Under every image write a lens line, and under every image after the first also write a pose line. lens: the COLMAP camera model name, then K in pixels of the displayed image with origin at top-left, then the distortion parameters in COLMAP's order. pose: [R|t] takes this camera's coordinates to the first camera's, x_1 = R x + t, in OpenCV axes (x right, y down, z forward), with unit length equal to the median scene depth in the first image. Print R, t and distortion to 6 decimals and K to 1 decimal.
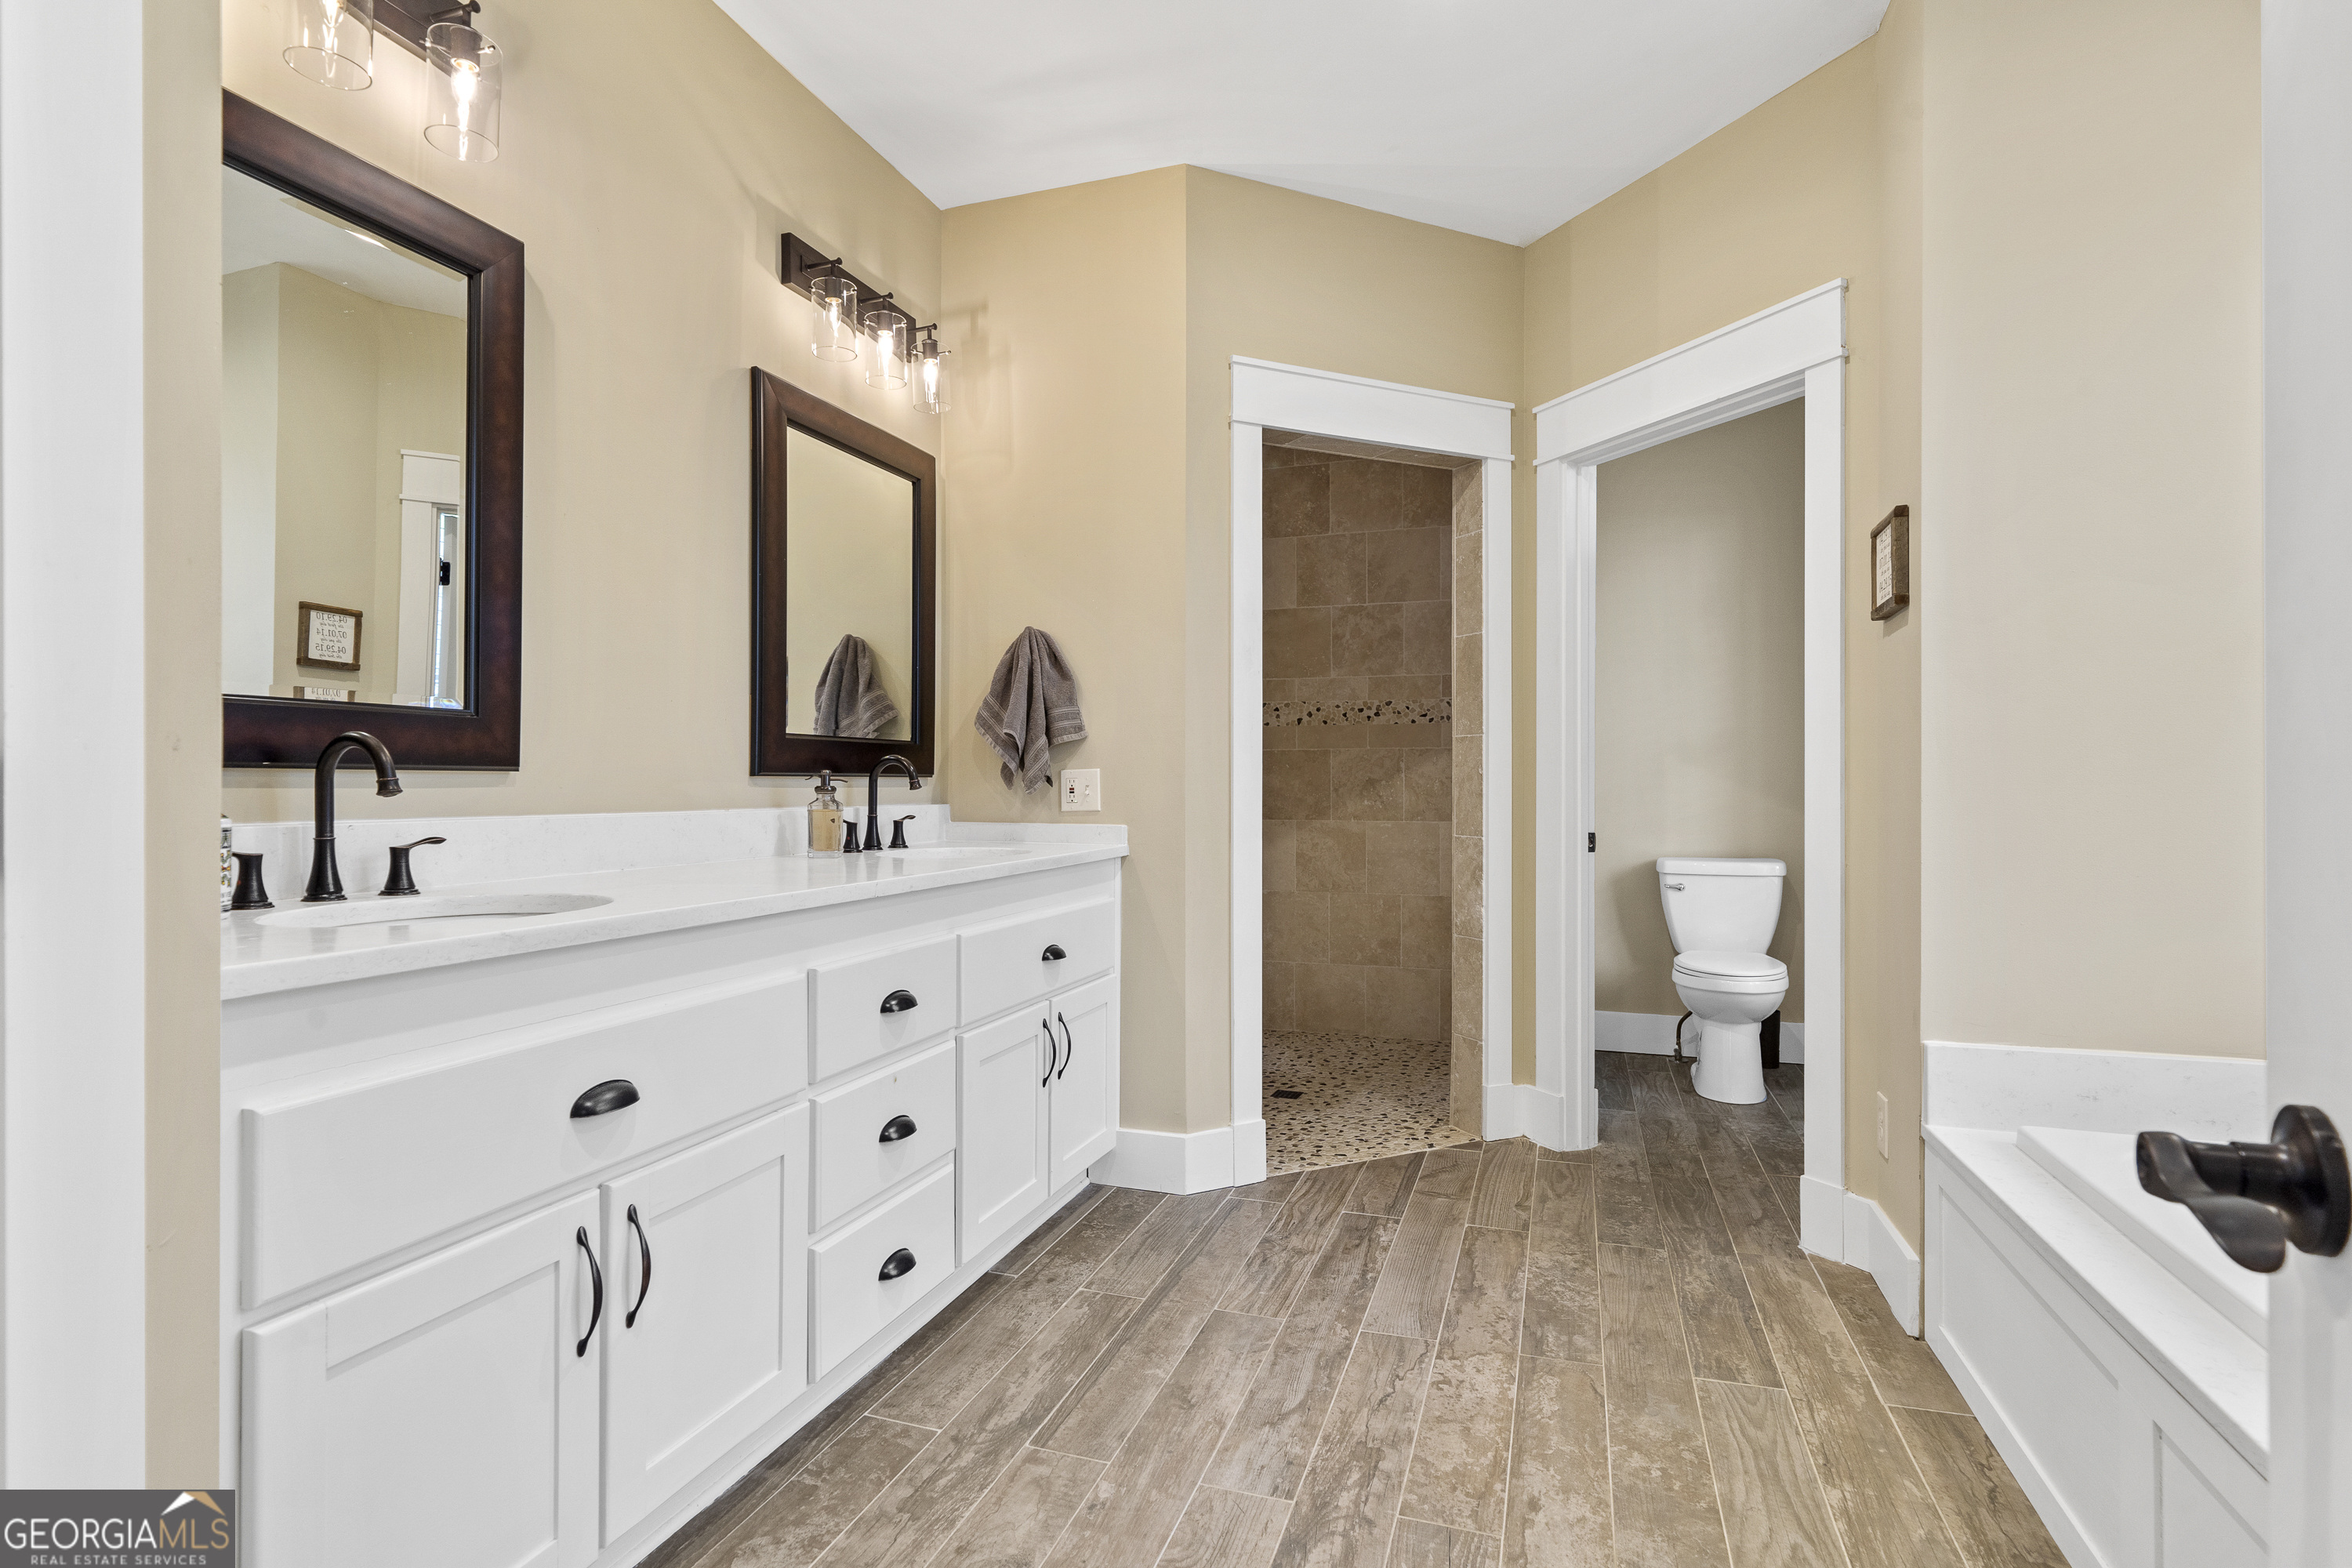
lens RADIAL K [[1185.3, 0, 1177.6], [0, 1185.3, 775.0], [0, 0, 1]] dist [0.006989, 0.000113]
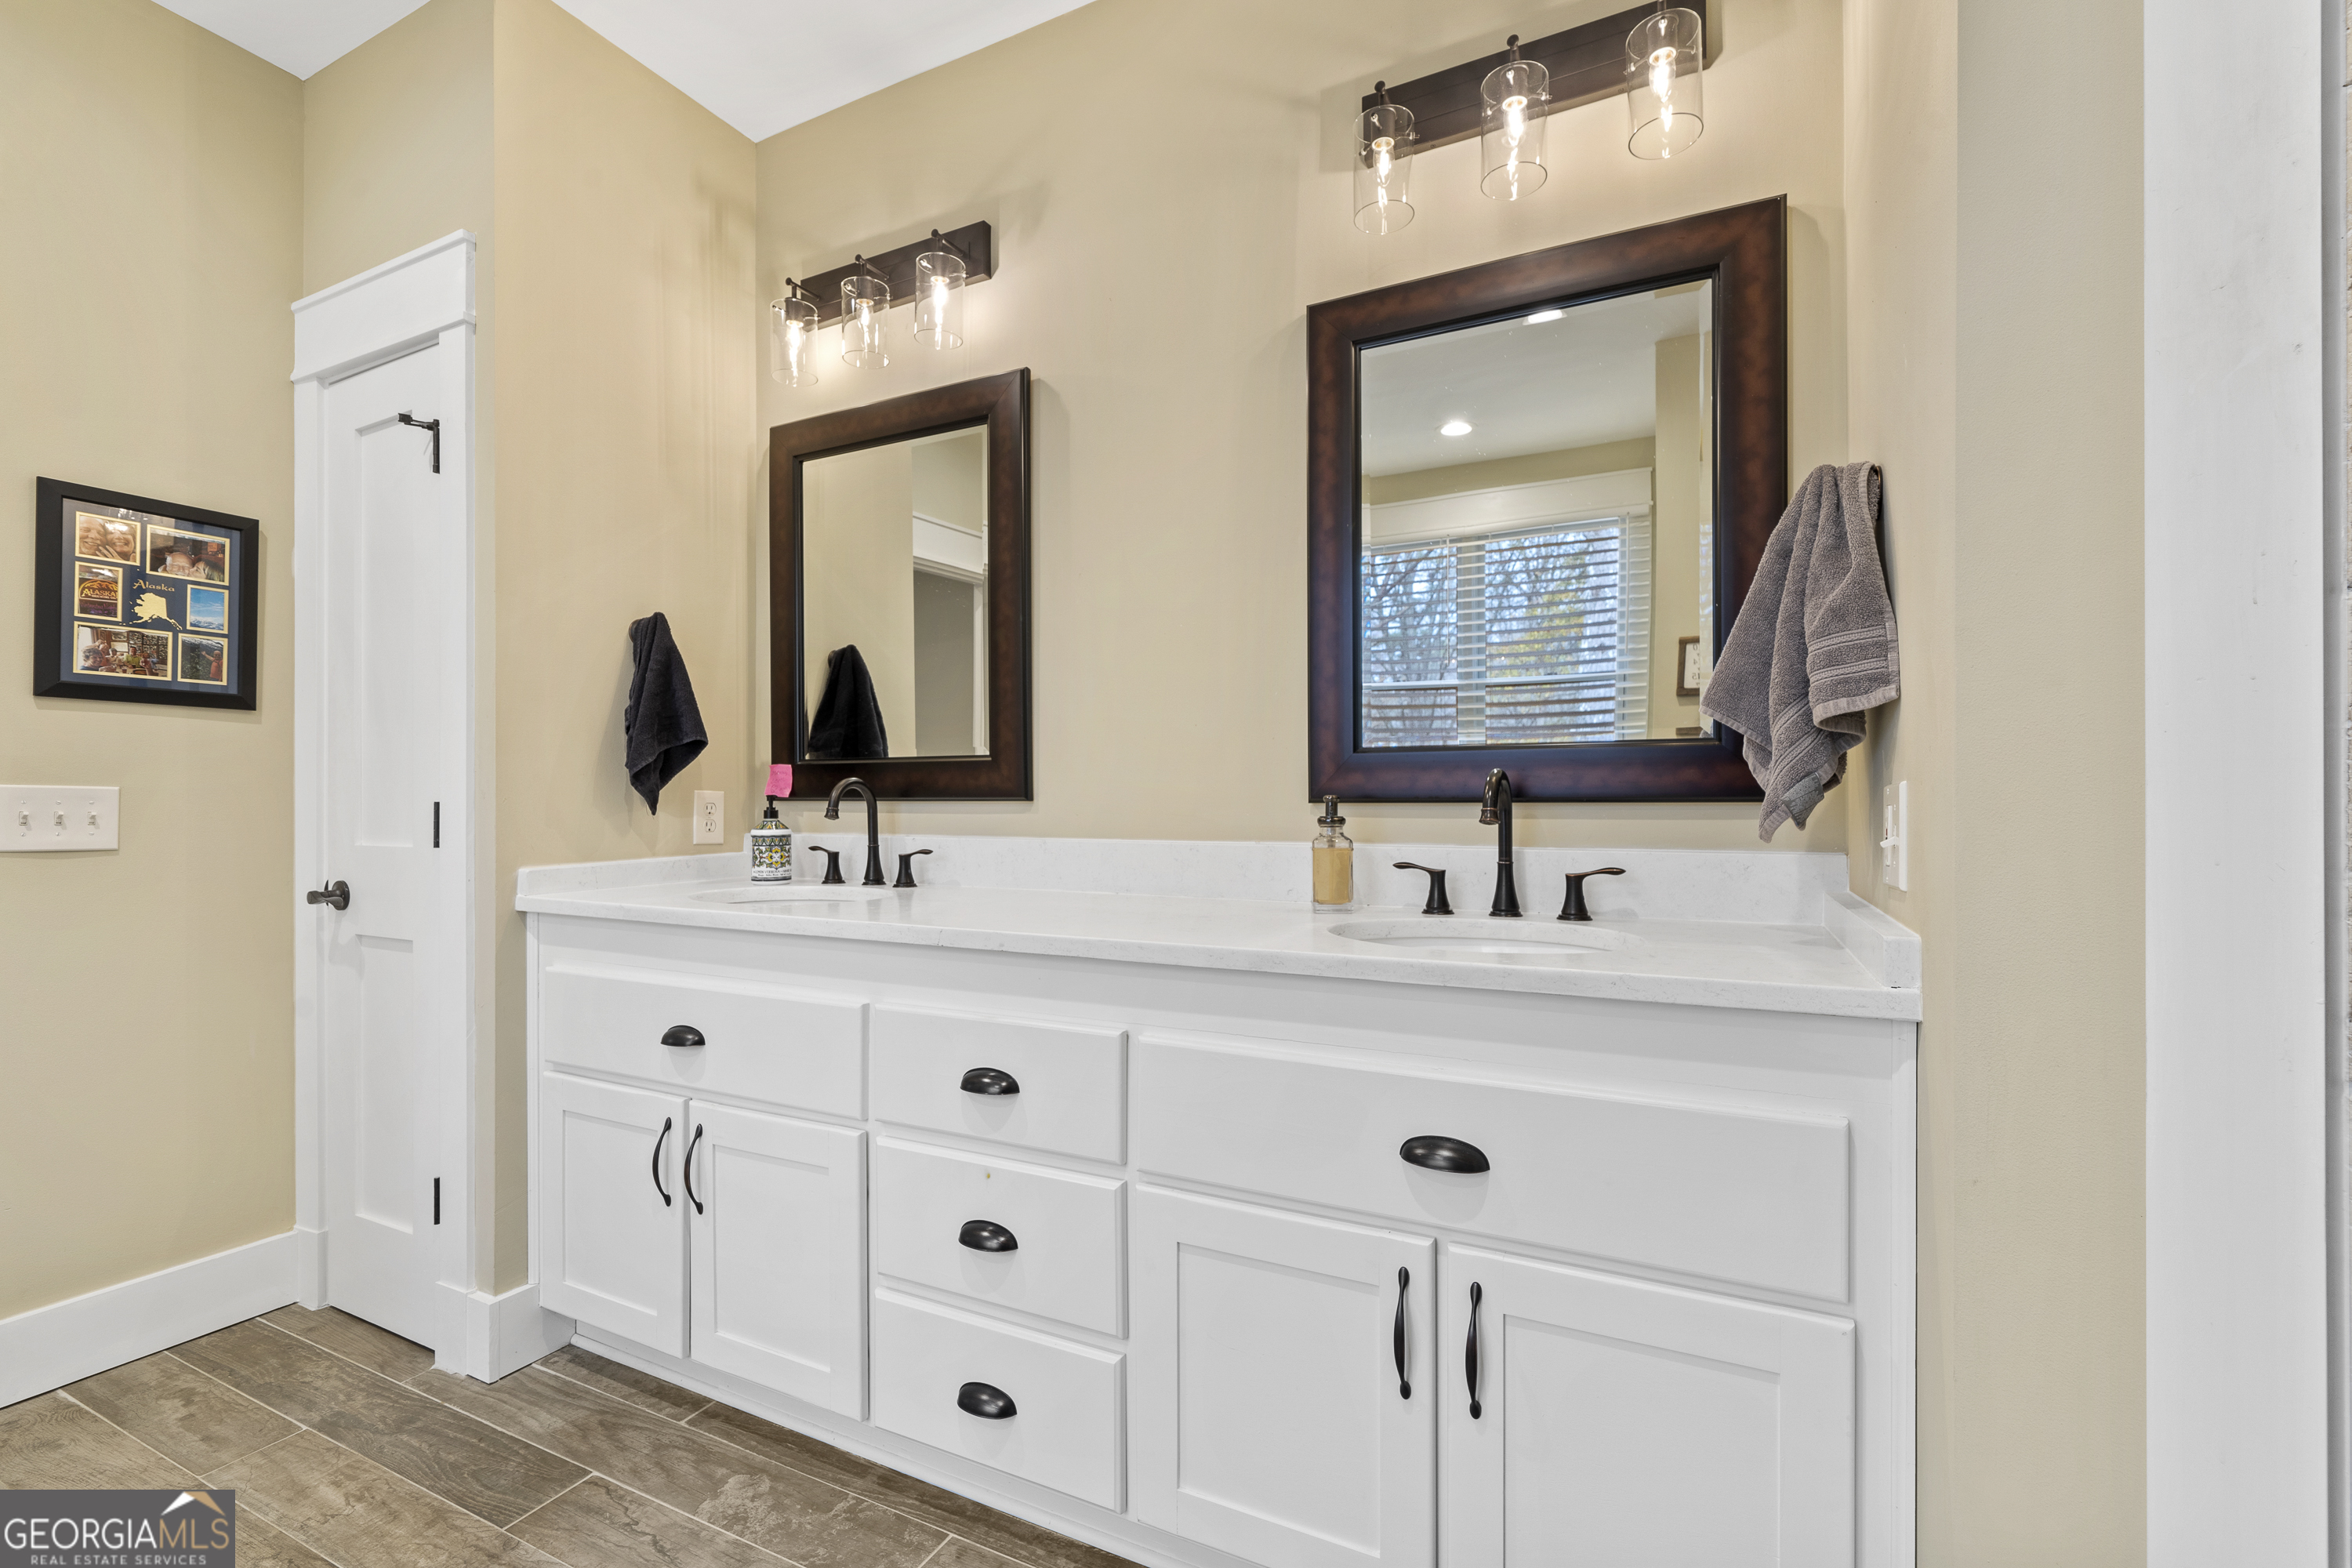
lens RADIAL K [[1023.8, 0, 1283.2], [0, 1023.8, 826.5], [0, 0, 1]] dist [-0.016194, -0.000382]
pose [[-0.126324, 0.010379, -0.991935, 0.430261], [0.001817, 0.999946, 0.010232, 0.011730], [0.991987, -0.000510, -0.126336, 1.315313]]
